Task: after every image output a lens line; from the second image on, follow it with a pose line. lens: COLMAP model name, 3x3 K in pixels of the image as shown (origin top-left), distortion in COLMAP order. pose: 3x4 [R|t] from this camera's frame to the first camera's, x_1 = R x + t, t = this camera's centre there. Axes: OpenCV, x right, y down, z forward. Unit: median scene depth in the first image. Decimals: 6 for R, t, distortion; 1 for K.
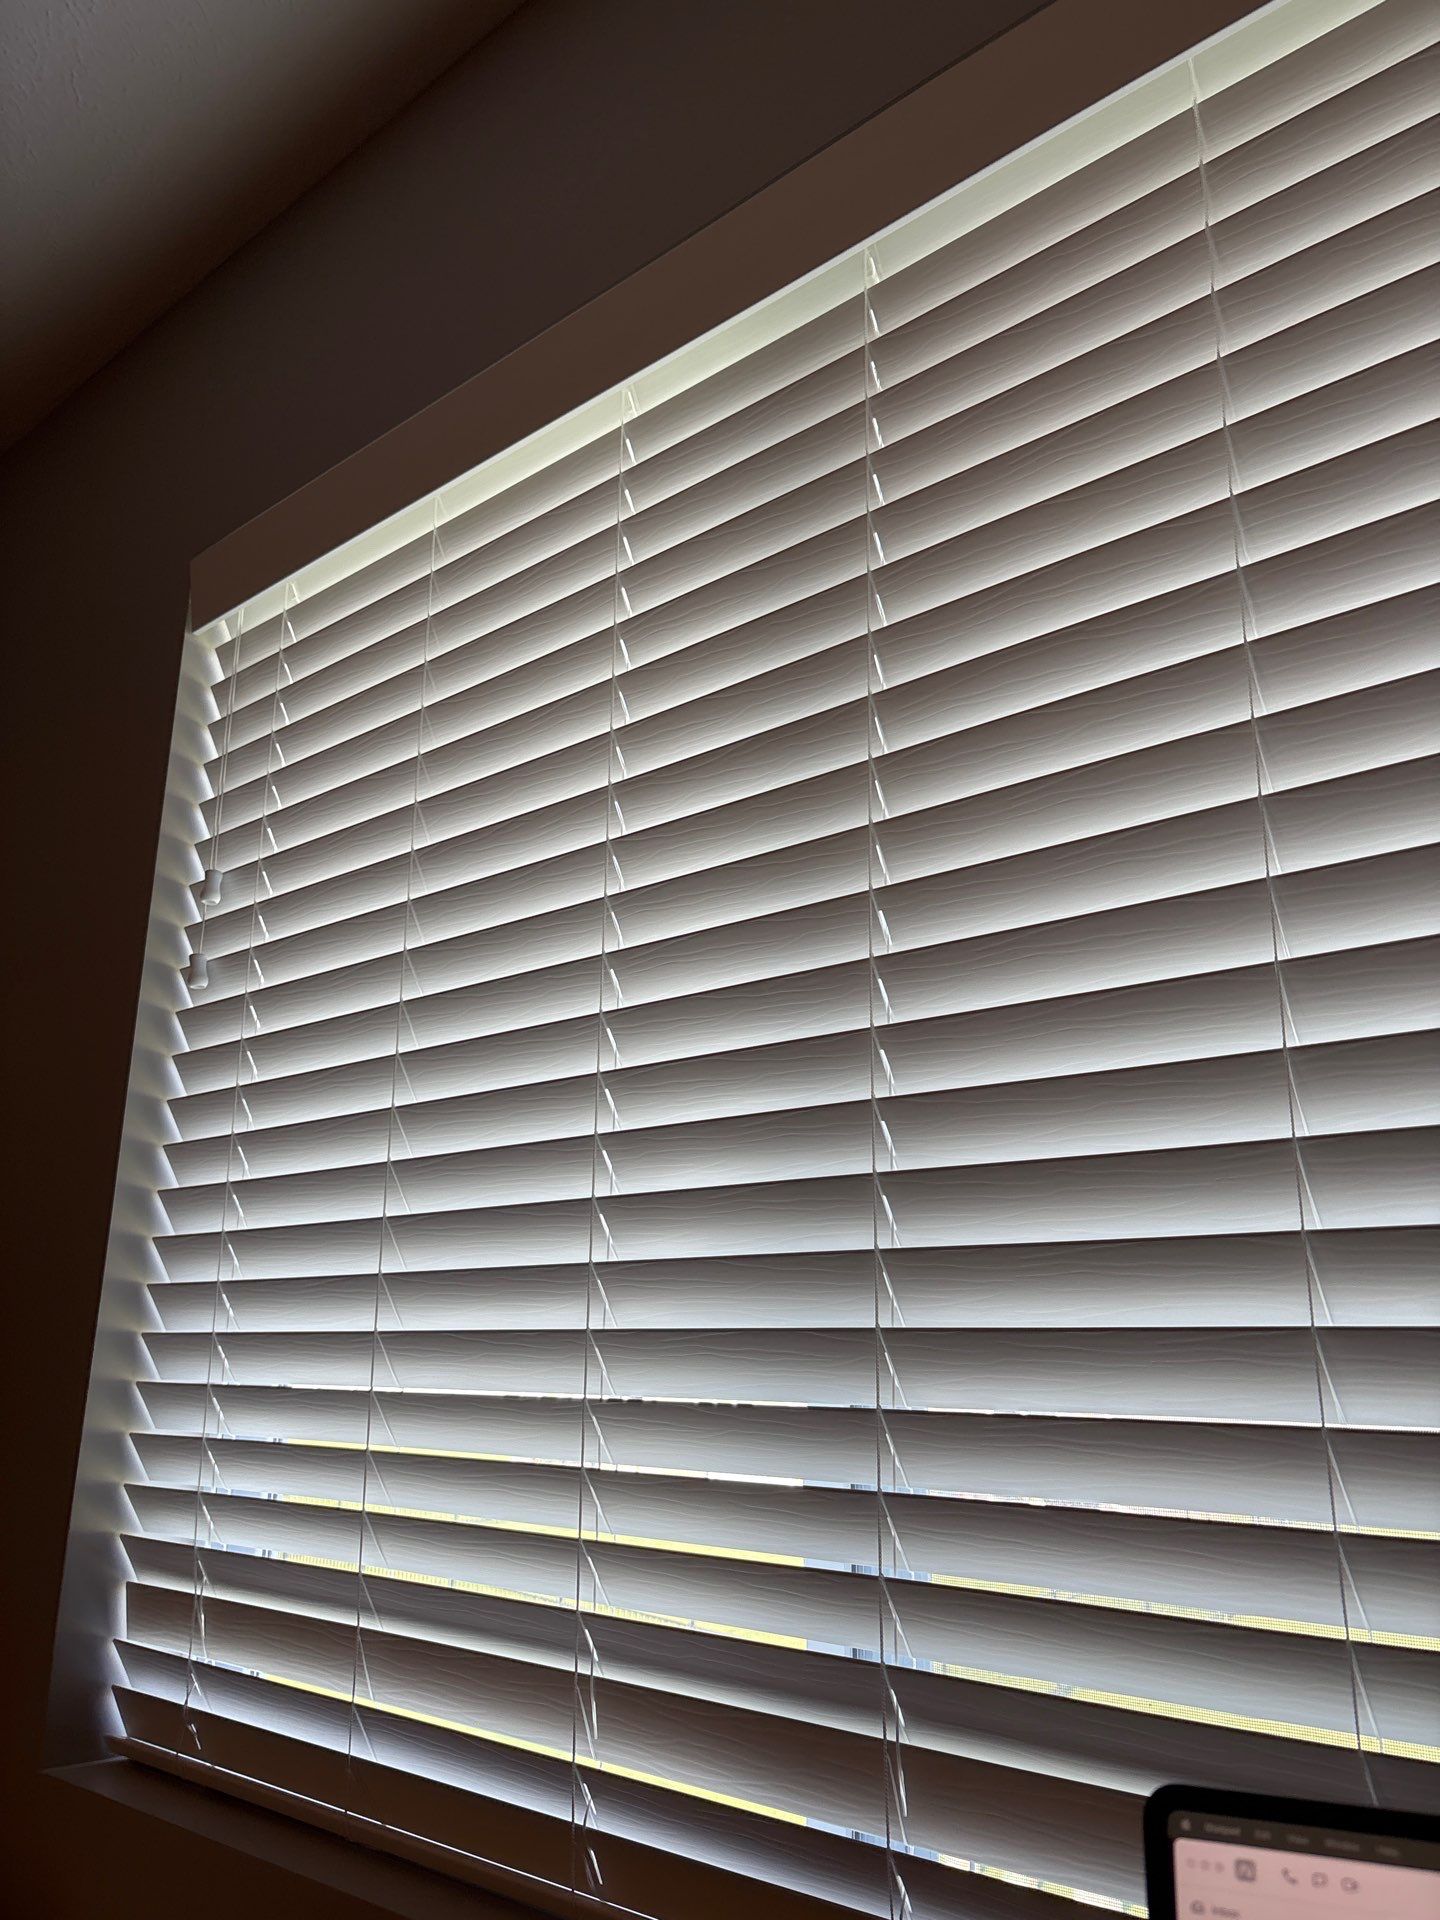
lens RADIAL K [[1483.8, 0, 711.4], [0, 1483.8, 958.2], [0, 0, 1]] dist [0.036164, -0.041730]
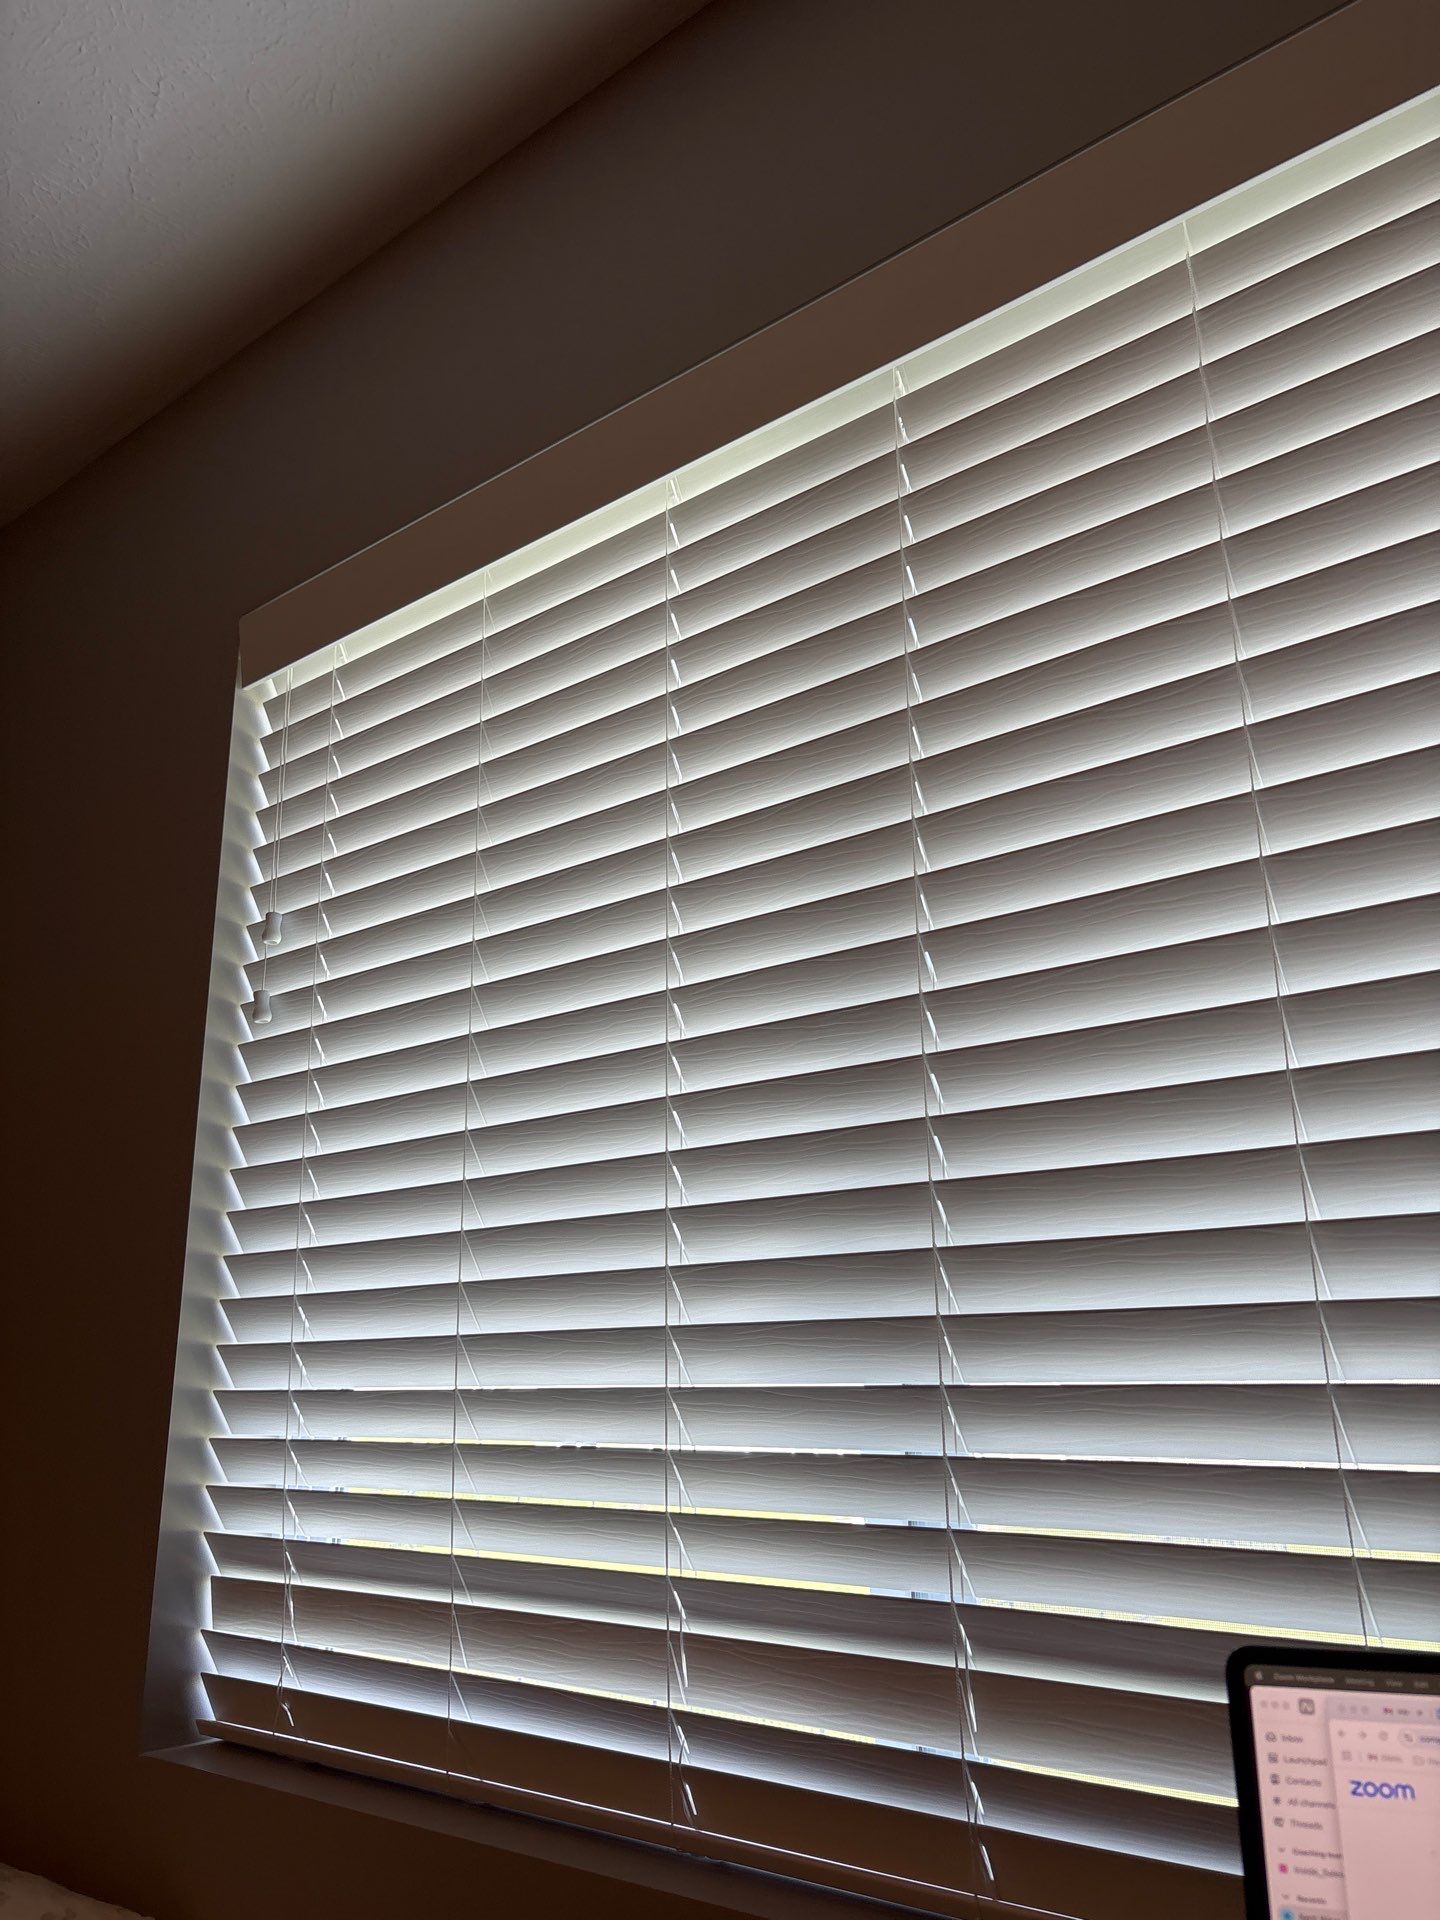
lens RADIAL K [[1483.8, 0, 723.1], [0, 1483.8, 962.5], [0, 0, 1]] dist [0.036164, -0.041730]
pose [[0.998774, -0.015304, 0.047083, -0.083321], [0.015501, 0.999873, -0.003825, -0.019046], [-0.047019, 0.004550, 0.998884, -0.117946]]
